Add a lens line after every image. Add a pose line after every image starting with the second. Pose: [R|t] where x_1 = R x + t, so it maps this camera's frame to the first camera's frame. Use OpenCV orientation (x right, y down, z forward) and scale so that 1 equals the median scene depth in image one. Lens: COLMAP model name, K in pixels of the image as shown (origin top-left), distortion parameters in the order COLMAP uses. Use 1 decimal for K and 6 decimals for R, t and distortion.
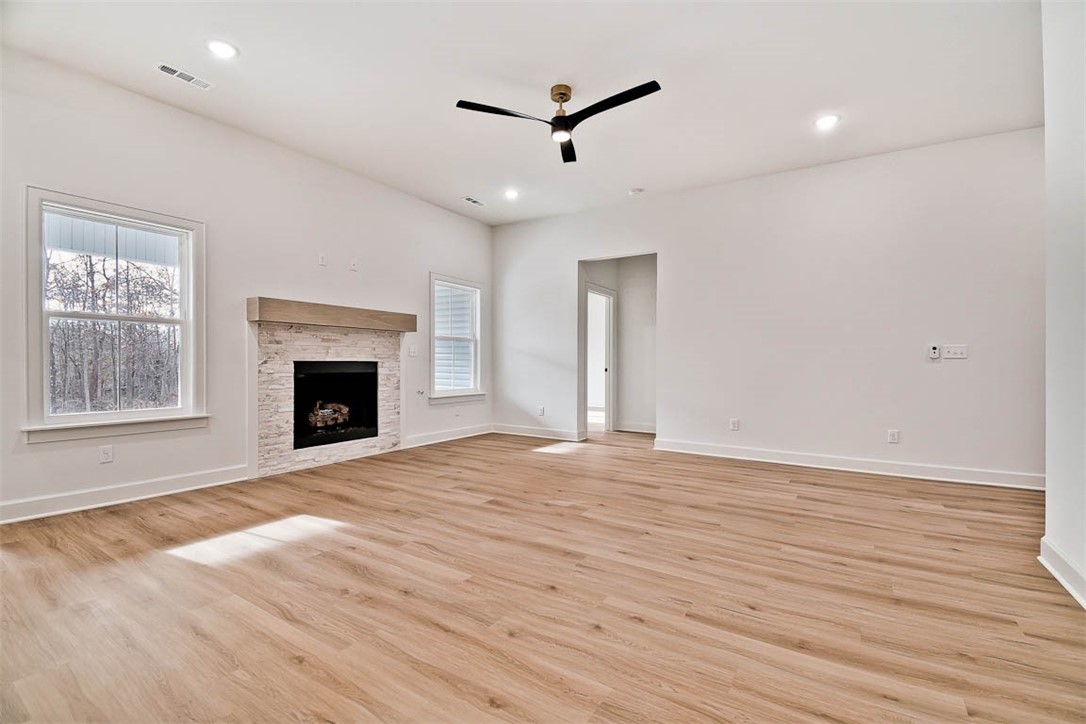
lens RADIAL K [[491.7, 0, 542.1], [0, 491.7, 361.9], [0, 0, 1]] dist [-0.008454, -0.003181]
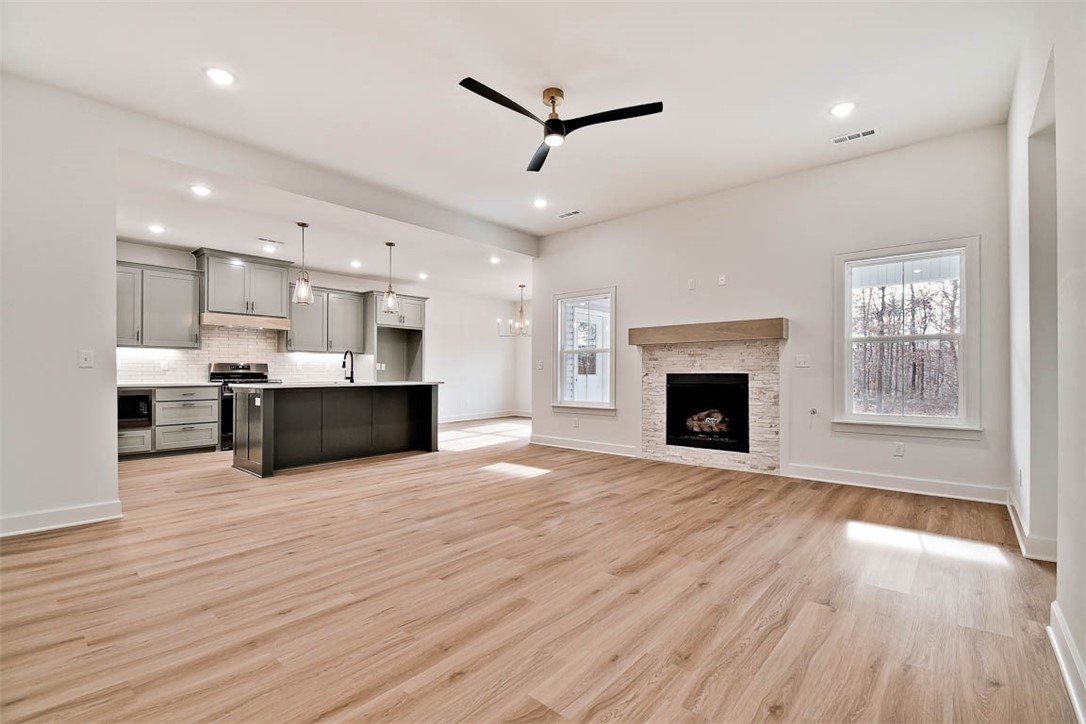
lens RADIAL K [[491.7, 0, 540.4], [0, 491.7, 357.2], [0, 0, 1]] dist [-0.008454, -0.003181]
pose [[-0.168005, -0.032405, -0.985253, 0.827504], [-0.001106, 0.999465, -0.032684, -0.002135], [0.985786, -0.004402, -0.167951, 0.944616]]
